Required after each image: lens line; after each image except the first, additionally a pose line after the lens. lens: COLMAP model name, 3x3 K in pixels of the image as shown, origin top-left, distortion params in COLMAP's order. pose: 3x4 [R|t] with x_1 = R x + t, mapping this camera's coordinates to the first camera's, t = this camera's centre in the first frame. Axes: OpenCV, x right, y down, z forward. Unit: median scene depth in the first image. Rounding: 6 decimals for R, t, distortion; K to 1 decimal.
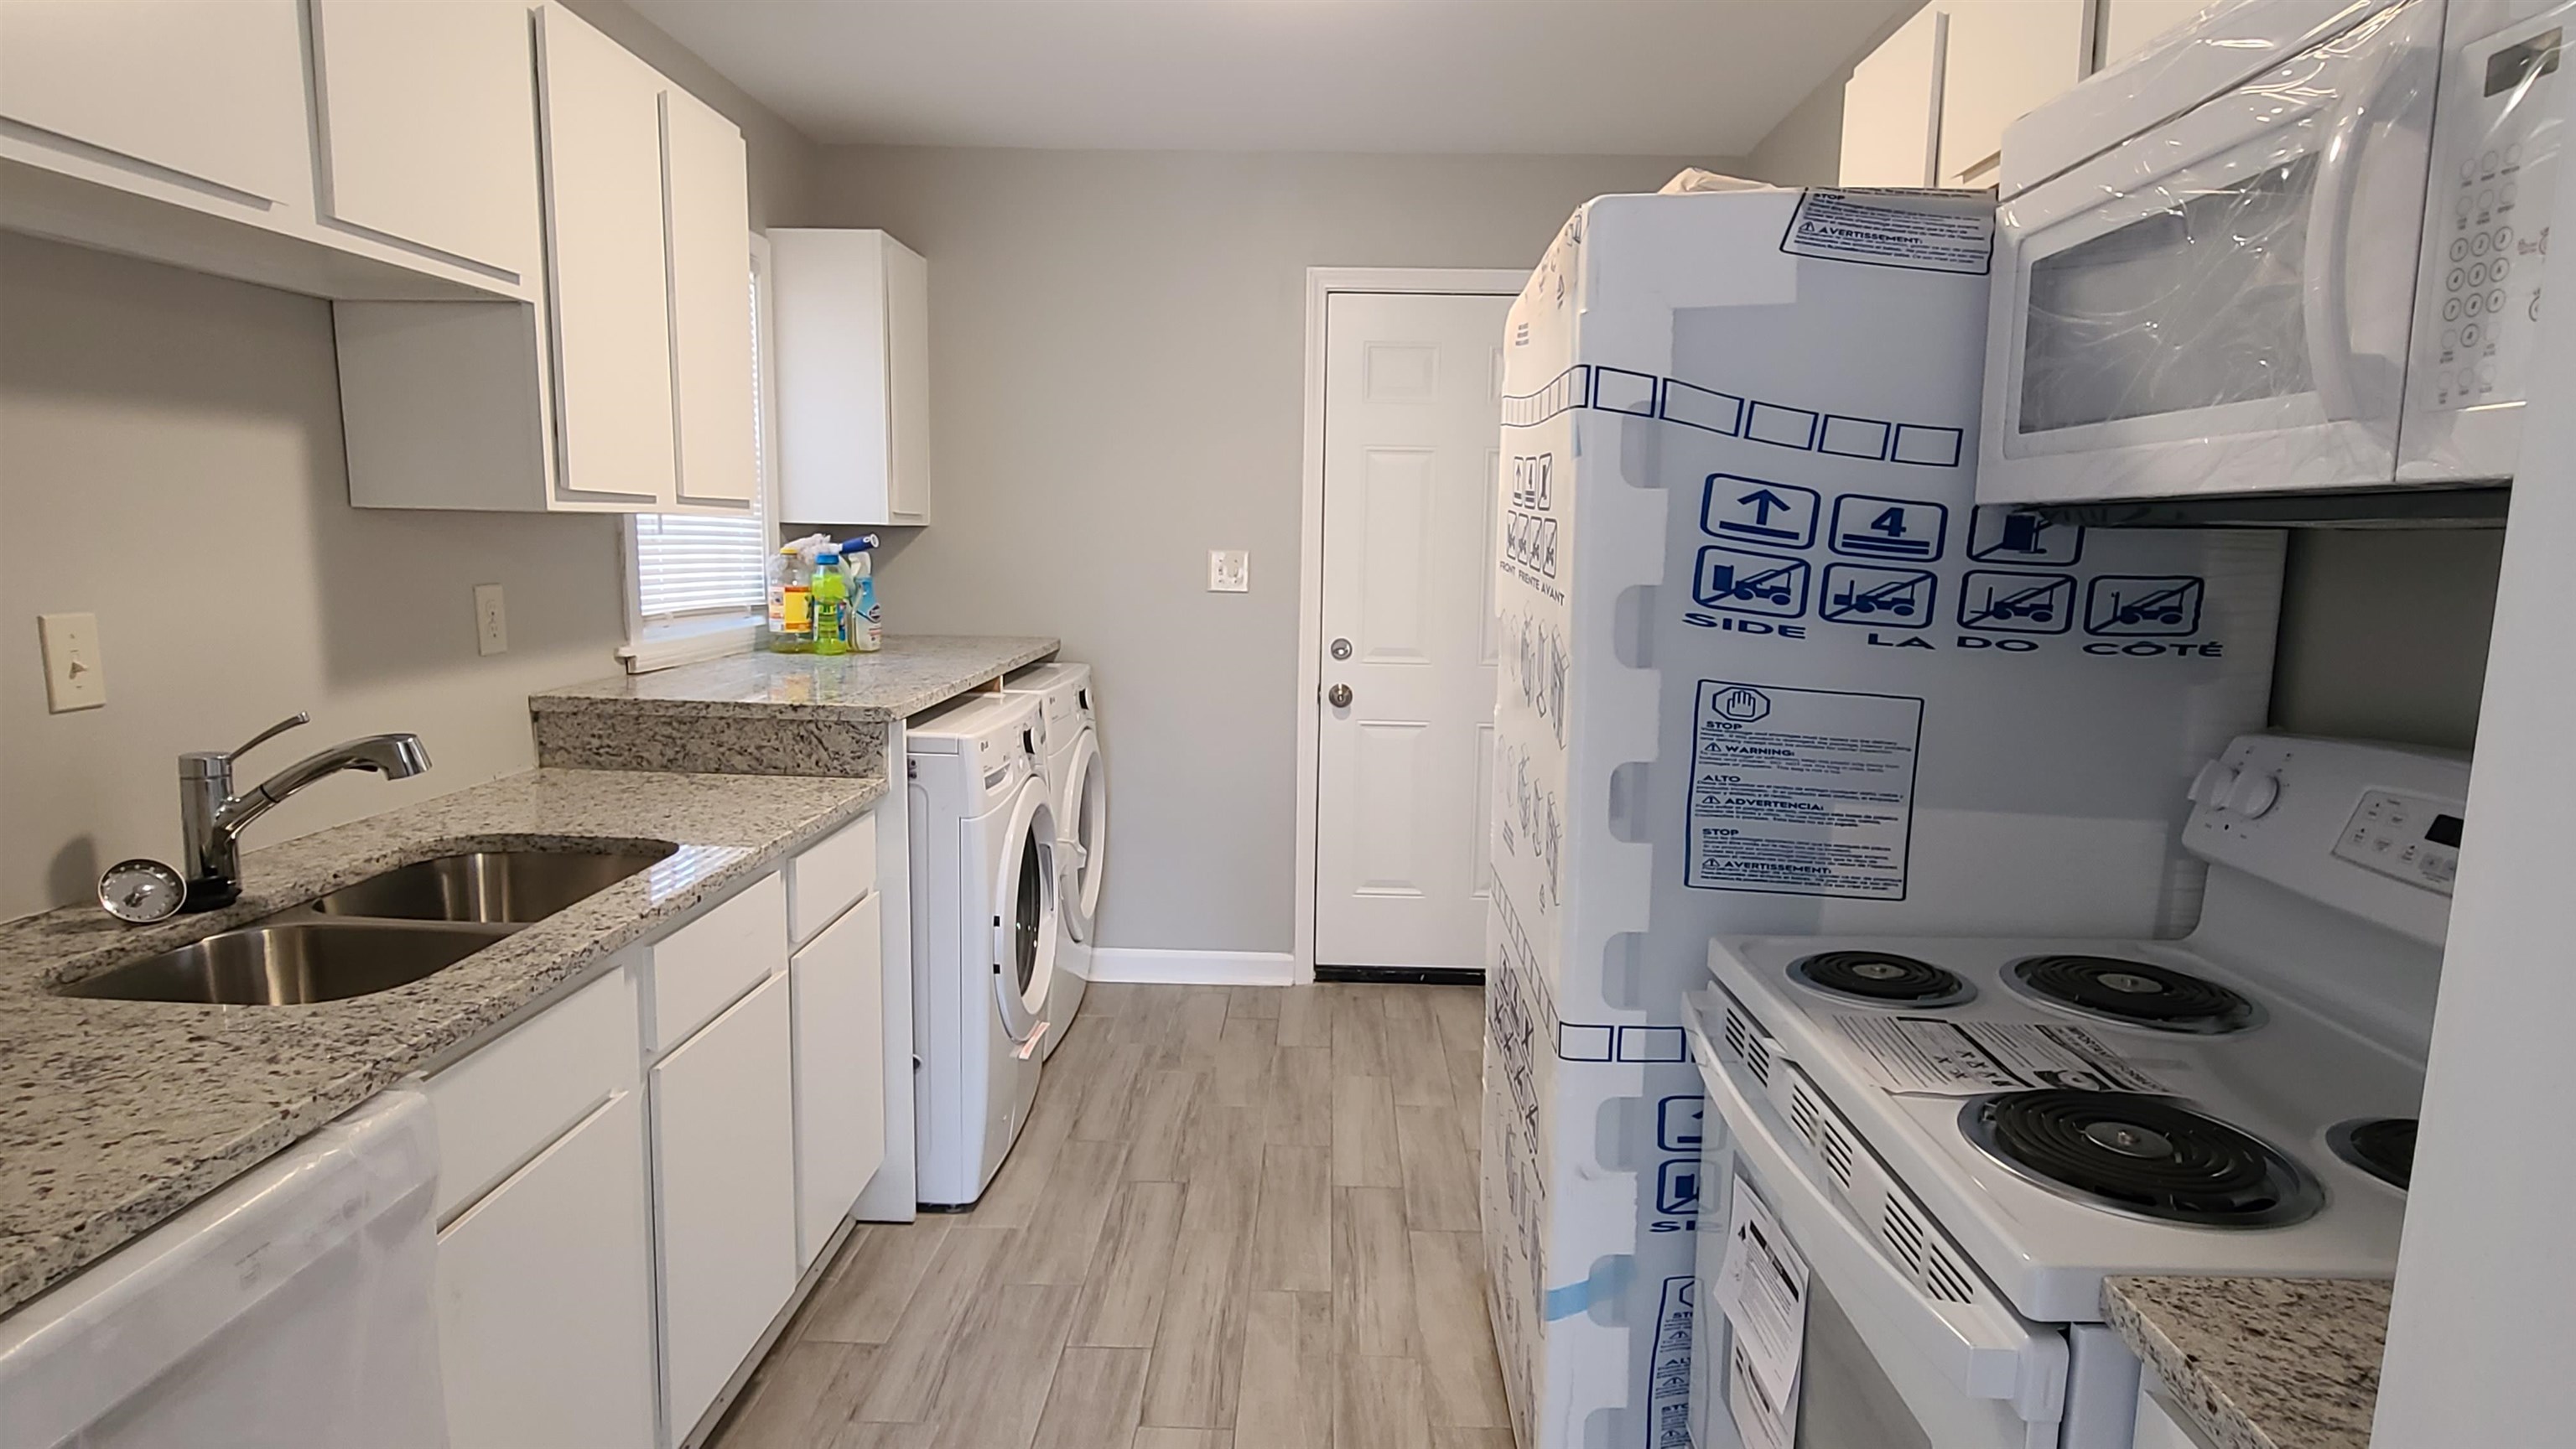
lens RADIAL K [[1422.8, 0, 1288.0], [0, 1422.8, 724.5], [0, 0, 1]] dist [-0.000053, -0.000598]
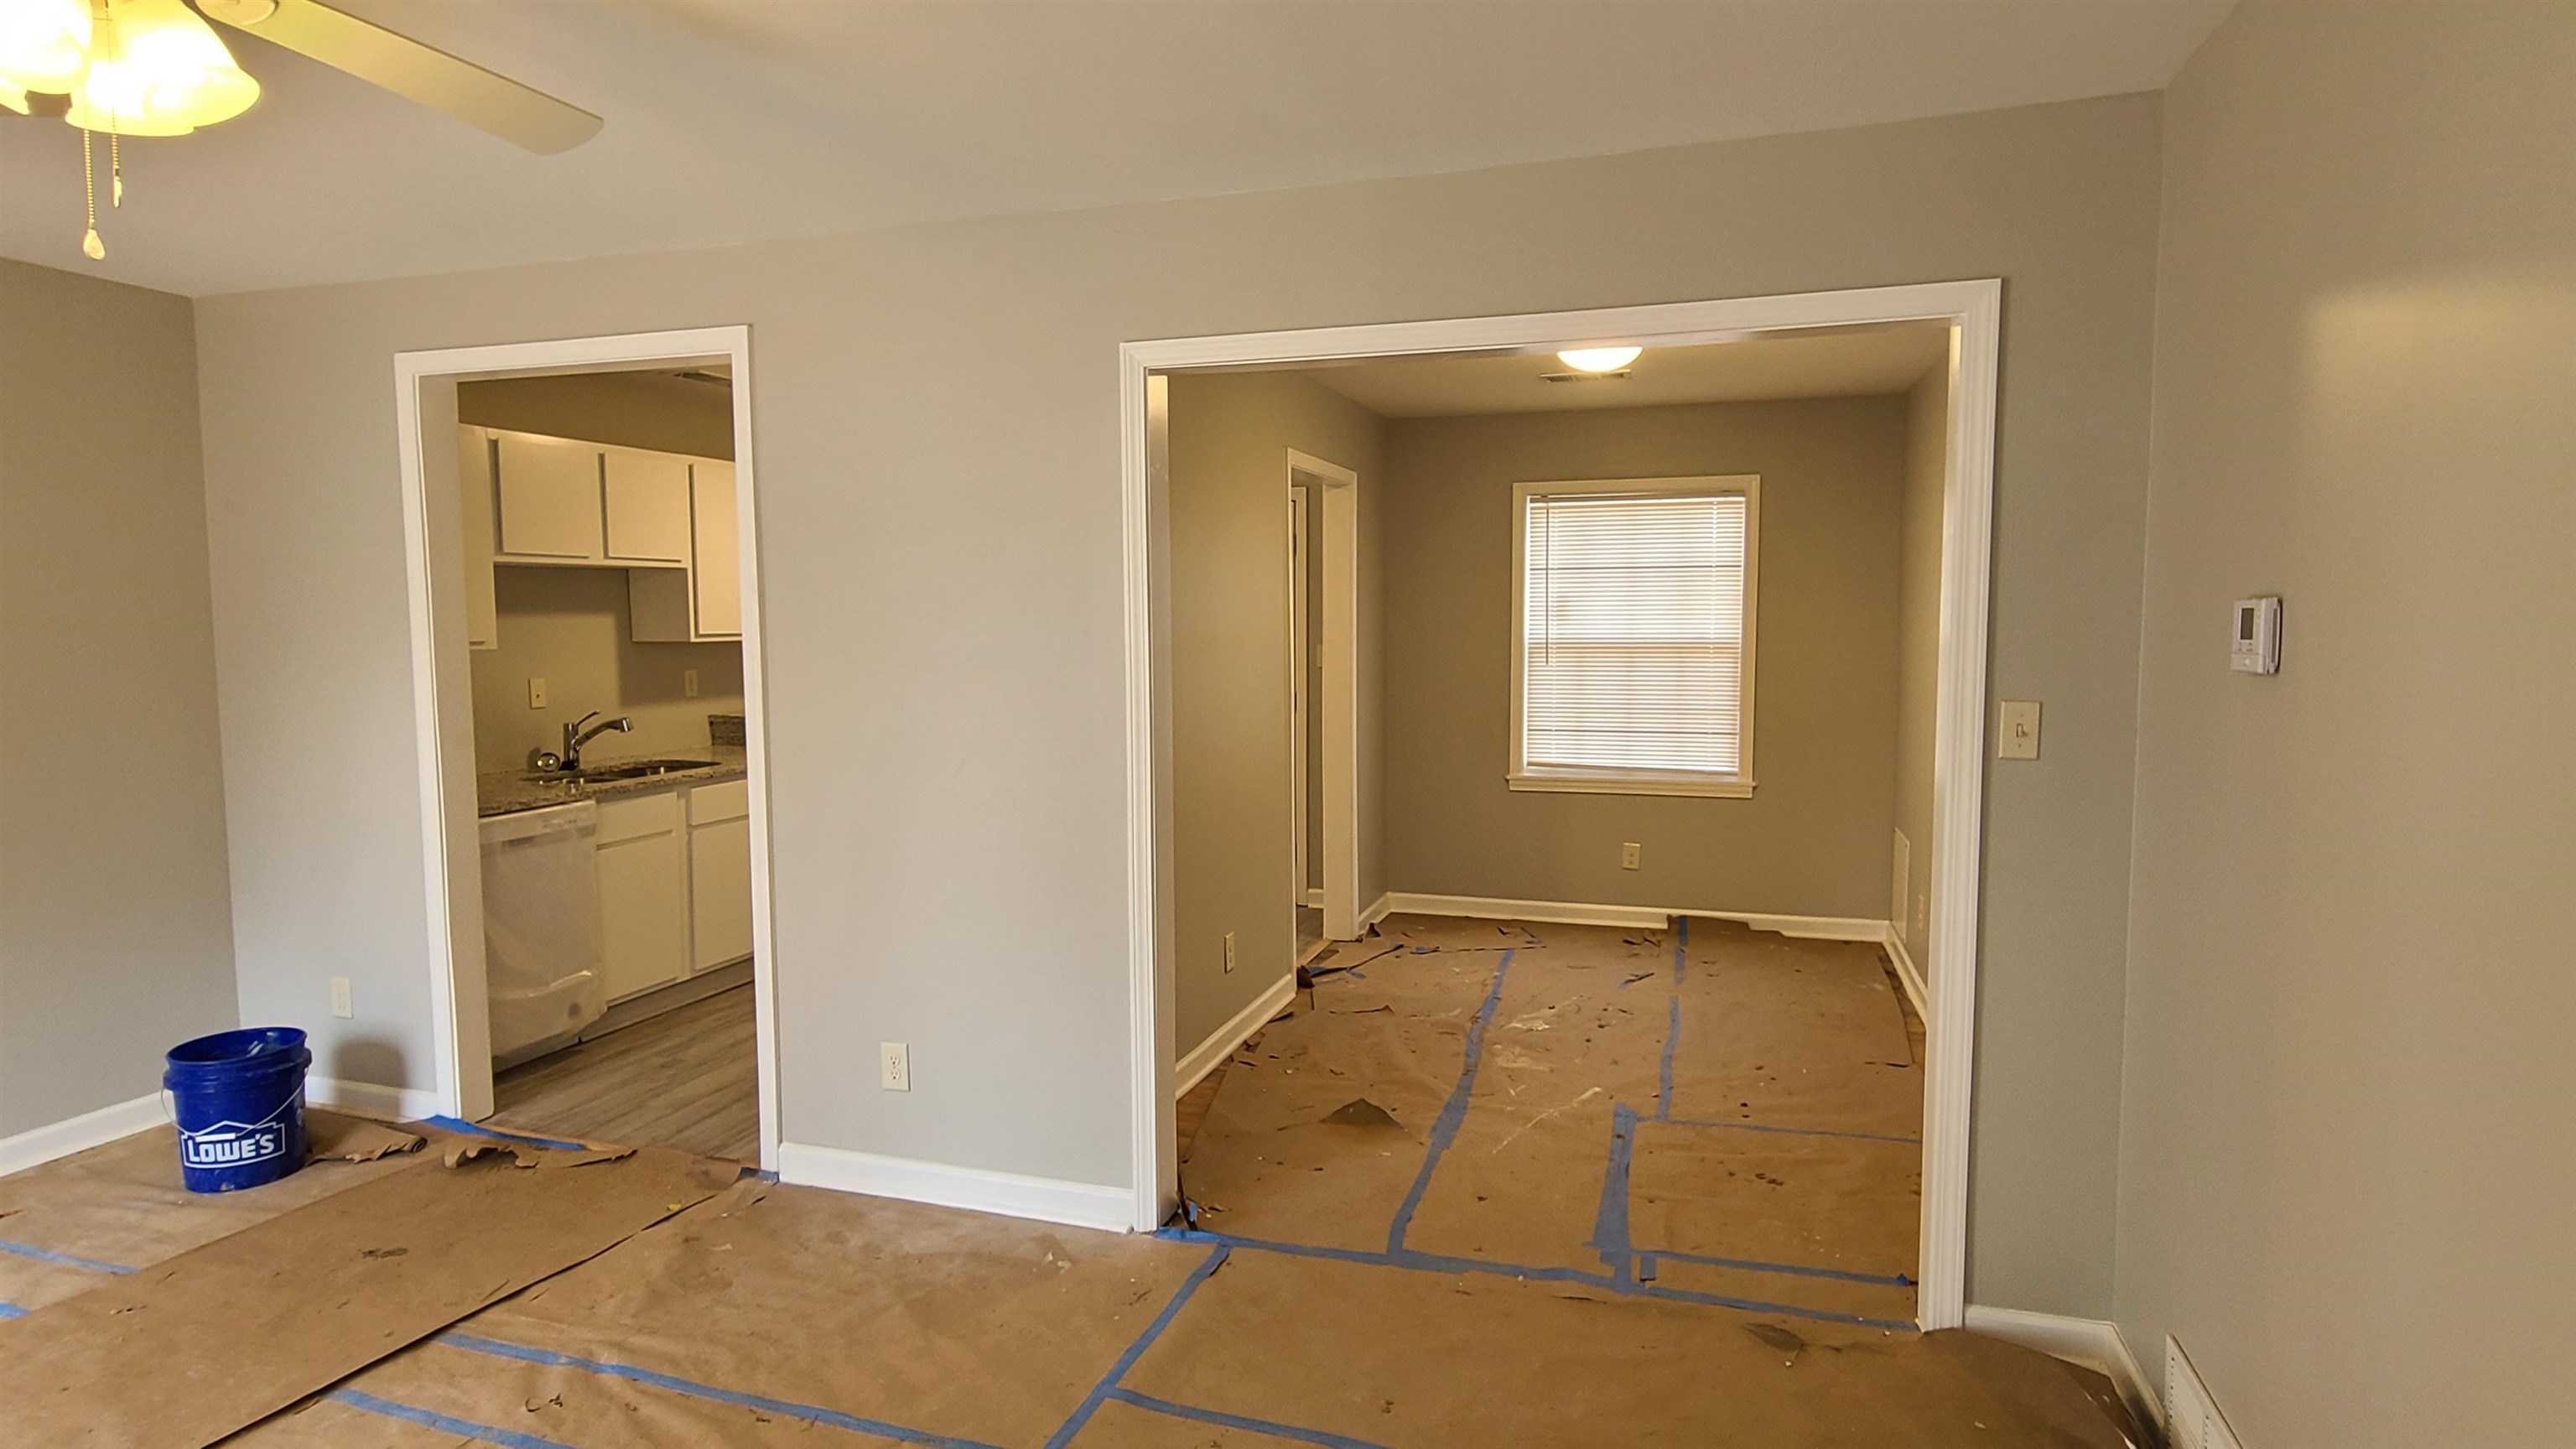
lens RADIAL K [[1422.8, 0, 1288.0], [0, 1422.8, 724.5], [0, 0, 1]] dist [-0.000053, -0.000598]
pose [[0.959938, 0.000438, -0.280213, 1.638197], [-0.016968, 0.998255, -0.056568, 0.174120], [0.279699, 0.059057, 0.958270, -1.570300]]
